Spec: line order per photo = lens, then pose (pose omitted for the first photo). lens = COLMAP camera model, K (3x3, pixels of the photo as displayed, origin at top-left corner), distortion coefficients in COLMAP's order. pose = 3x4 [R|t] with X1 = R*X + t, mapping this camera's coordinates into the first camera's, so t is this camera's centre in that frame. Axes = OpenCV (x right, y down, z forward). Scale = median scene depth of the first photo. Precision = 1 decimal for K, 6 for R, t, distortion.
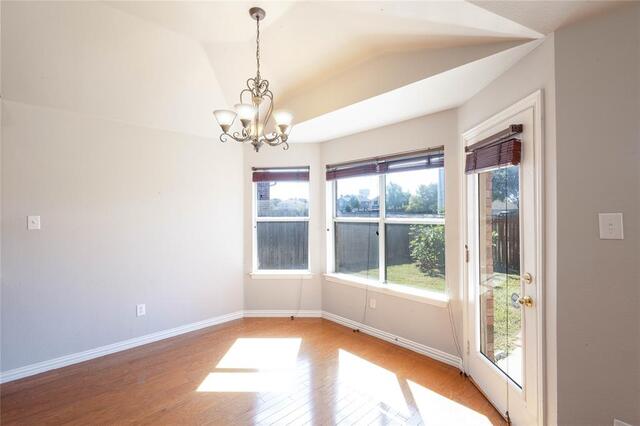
lens RADIAL K [[297.2, 0, 320.0], [0, 297.2, 213.0], [0, 0, 1]] dist [0.000699, -0.000049]
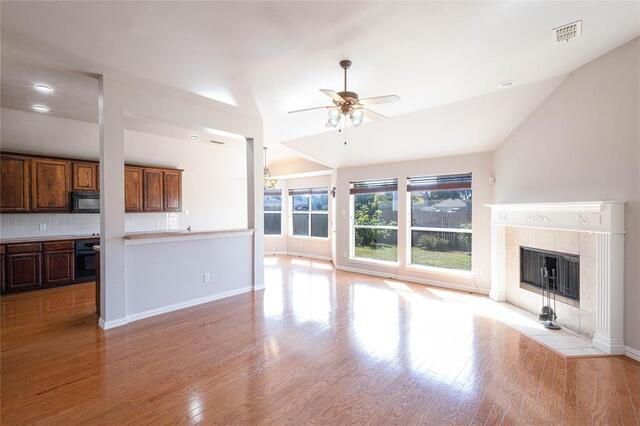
lens RADIAL K [[291.7, 0, 326.1], [0, 291.7, 210.2], [0, 0, 1]] dist [0.000252, -0.000155]
pose [[0.992716, 0.002045, 0.120459, 0.036544], [-0.002358, 0.999994, 0.002453, -0.002395], [-0.120453, -0.002719, 0.992715, -1.325754]]
